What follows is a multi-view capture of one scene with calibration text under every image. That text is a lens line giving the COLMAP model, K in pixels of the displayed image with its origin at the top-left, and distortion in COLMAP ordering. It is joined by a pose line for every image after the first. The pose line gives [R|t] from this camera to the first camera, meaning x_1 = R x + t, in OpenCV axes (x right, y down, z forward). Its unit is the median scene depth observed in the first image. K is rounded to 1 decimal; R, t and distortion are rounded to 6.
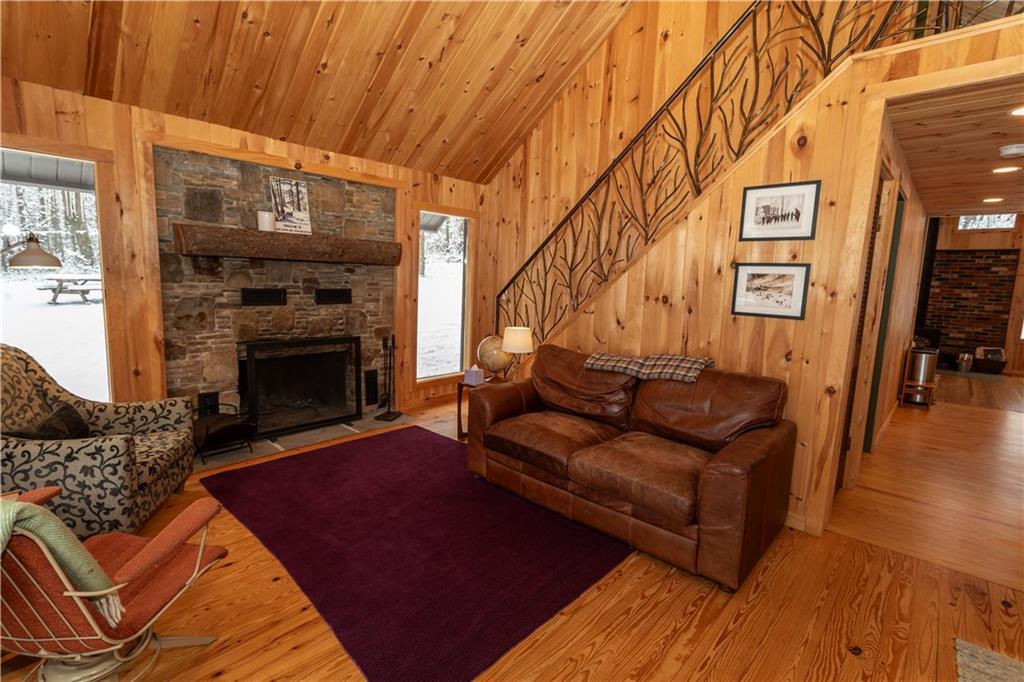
lens RADIAL K [[482.8, 0, 510.0], [0, 482.8, 341.6], [0, 0, 1]] dist [0.001306, 0.001551]
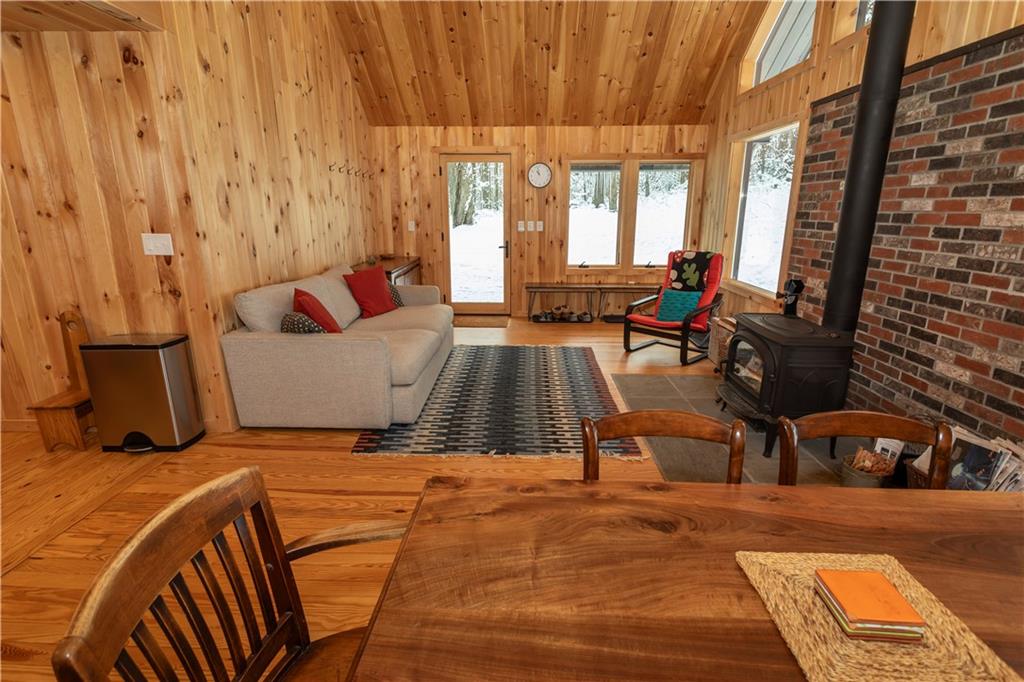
lens RADIAL K [[502.5, 0, 512.0], [0, 502.5, 341.0], [0, 0, 1]] dist [0.004943, 0.001643]
pose [[0.656398, 0.160695, -0.737102, 2.910112], [-0.078643, 0.986303, 0.144990, -0.154738], [0.750305, -0.037203, 0.660045, 1.883336]]
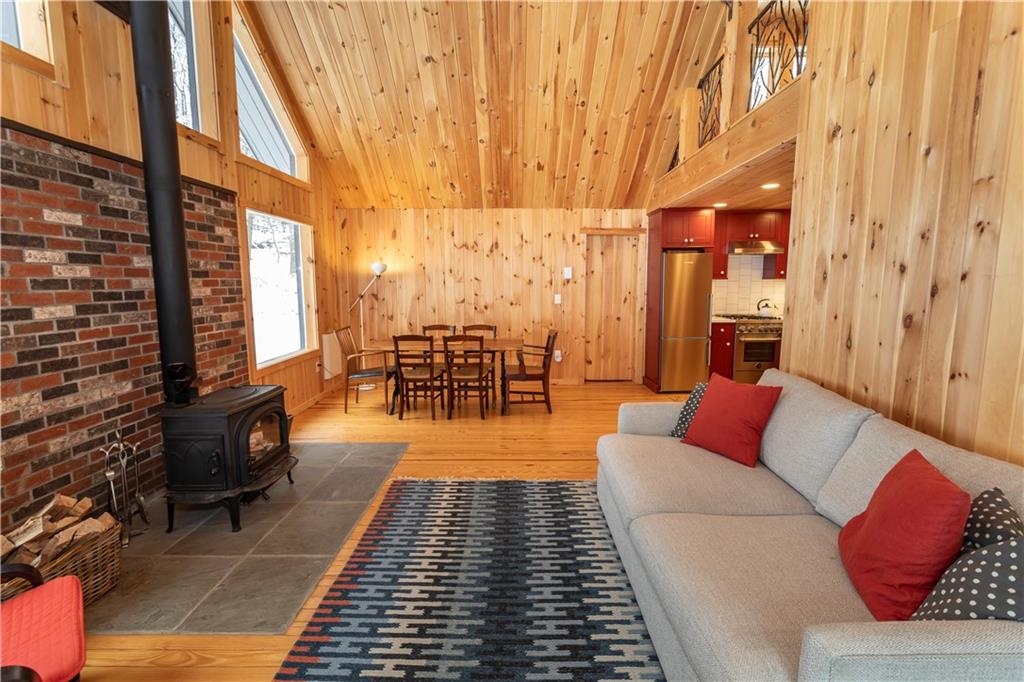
lens RADIAL K [[482.8, 0, 510.0], [0, 482.8, 341.6], [0, 0, 1]] dist [0.001306, 0.001551]
pose [[-0.659366, -0.125979, 0.741192, 1.388057], [0.081213, 0.968158, 0.236803, -0.386628], [-0.747423, 0.216334, -0.628139, 3.163078]]
